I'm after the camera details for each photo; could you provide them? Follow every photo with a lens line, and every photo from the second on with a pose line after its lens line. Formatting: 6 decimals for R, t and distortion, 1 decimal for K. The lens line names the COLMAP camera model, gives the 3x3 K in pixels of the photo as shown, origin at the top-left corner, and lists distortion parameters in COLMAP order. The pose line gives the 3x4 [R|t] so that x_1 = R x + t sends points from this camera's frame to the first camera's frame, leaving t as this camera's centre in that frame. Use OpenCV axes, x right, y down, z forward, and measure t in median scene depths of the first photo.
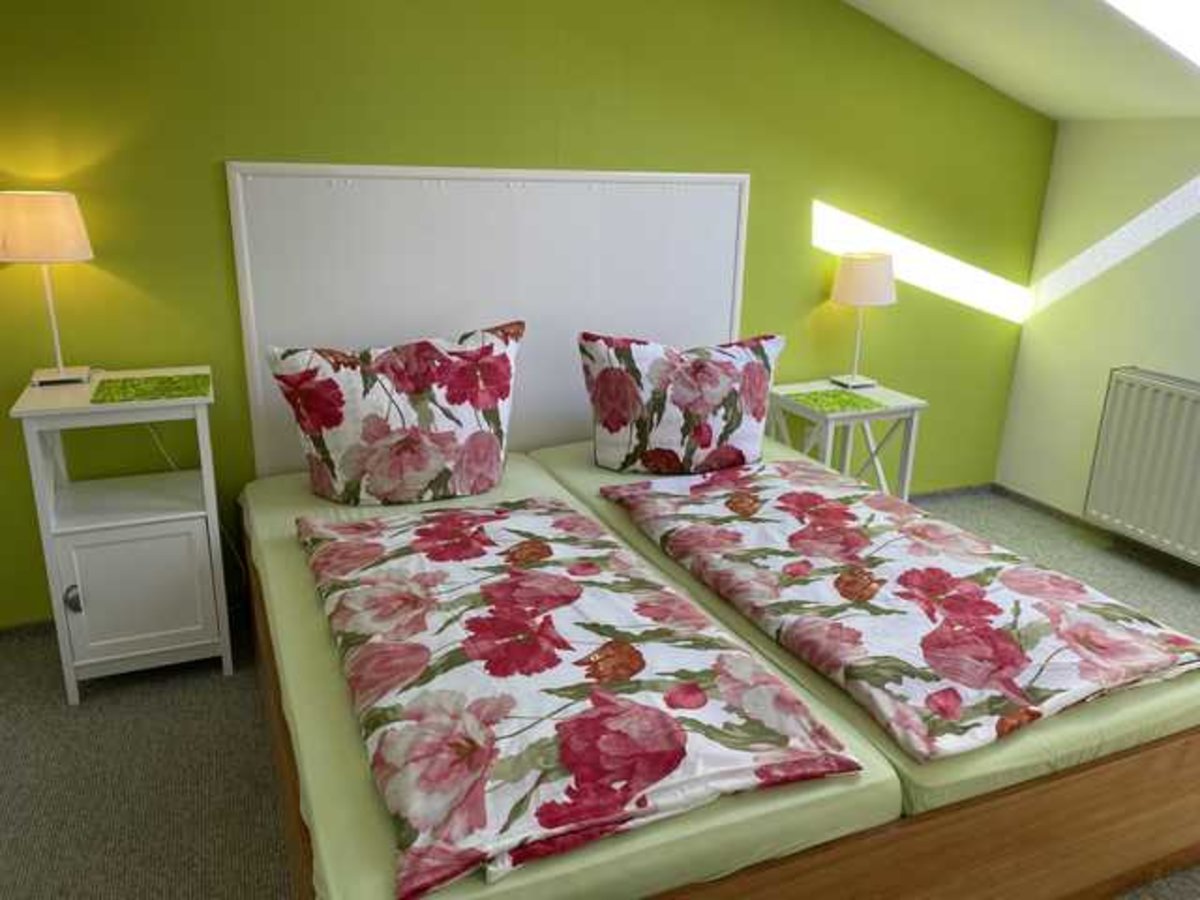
lens RADIAL K [[904.8, 0, 600.0], [0, 904.8, 450.0], [0, 0, 1]] dist [0.108352, -0.168567]
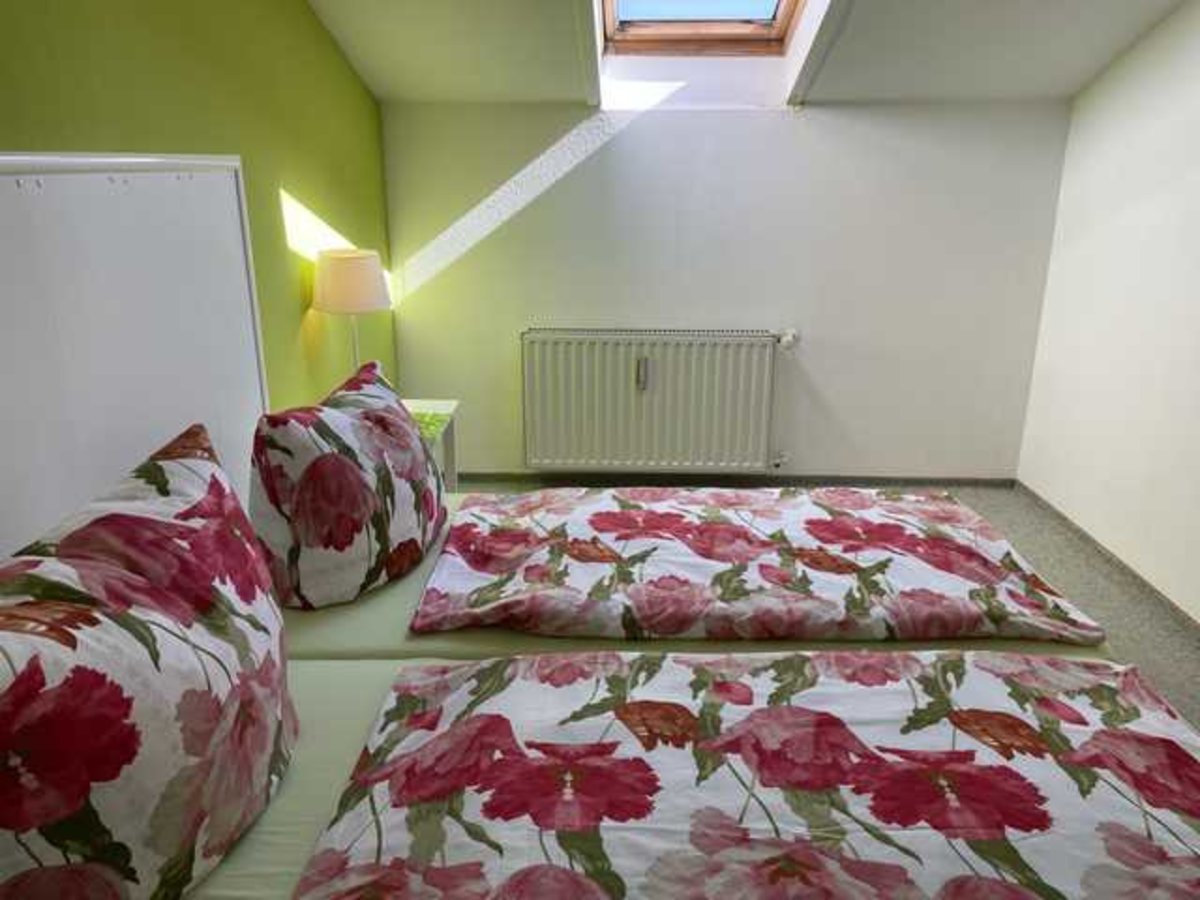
lens RADIAL K [[904.8, 0, 600.0], [0, 904.8, 450.0], [0, 0, 1]] dist [0.108352, -0.168567]
pose [[0.413499, -0.295216, 0.861317, -0.616989], [0.281912, 0.941003, 0.187189, -0.212851], [-0.865762, 0.165413, 0.472329, 0.687502]]
